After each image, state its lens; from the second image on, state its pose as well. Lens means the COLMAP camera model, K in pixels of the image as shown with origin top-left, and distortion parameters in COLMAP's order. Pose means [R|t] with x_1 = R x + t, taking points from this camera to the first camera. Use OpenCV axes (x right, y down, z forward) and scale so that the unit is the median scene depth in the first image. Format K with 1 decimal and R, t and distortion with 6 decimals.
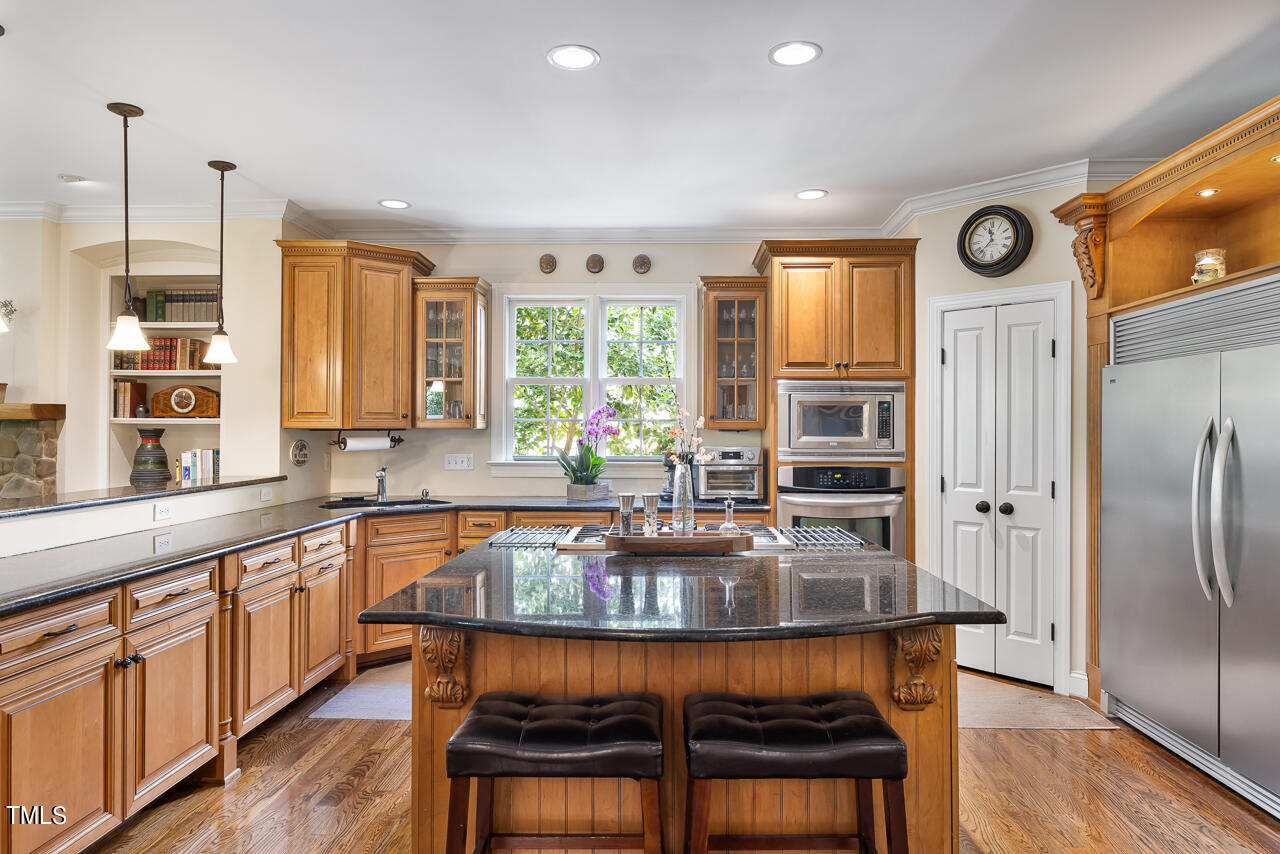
lens RADIAL K [[786.4, 0, 643.1], [0, 786.4, 427.5], [0, 0, 1]] dist [0.006460, -0.002334]
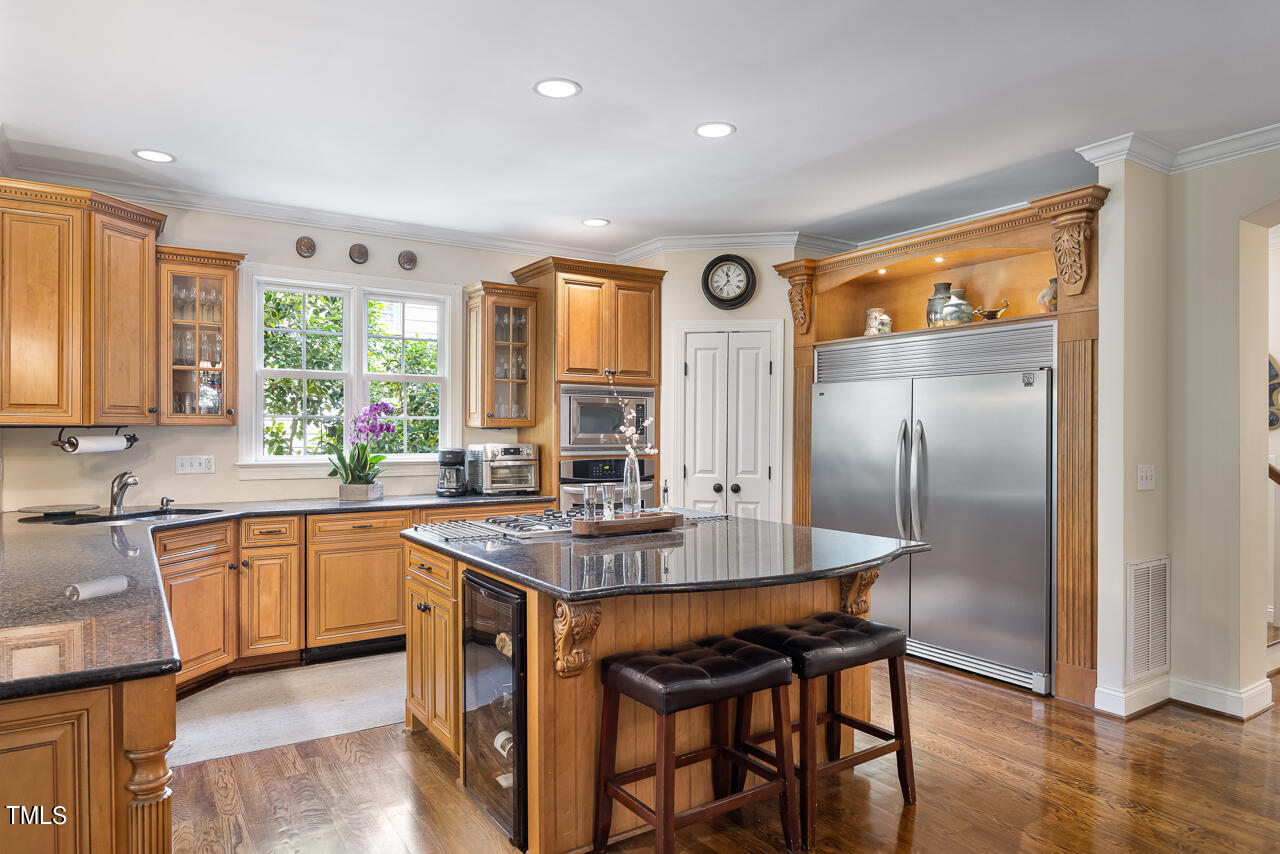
lens RADIAL K [[786.4, 0, 648.5], [0, 786.4, 431.6], [0, 0, 1]] dist [0.006460, -0.002334]
pose [[0.820349, -0.000621, 0.571863, -0.366308], [-0.003638, 0.999974, 0.006304, 0.000994], [-0.571852, -0.007252, 0.820325, 0.012035]]
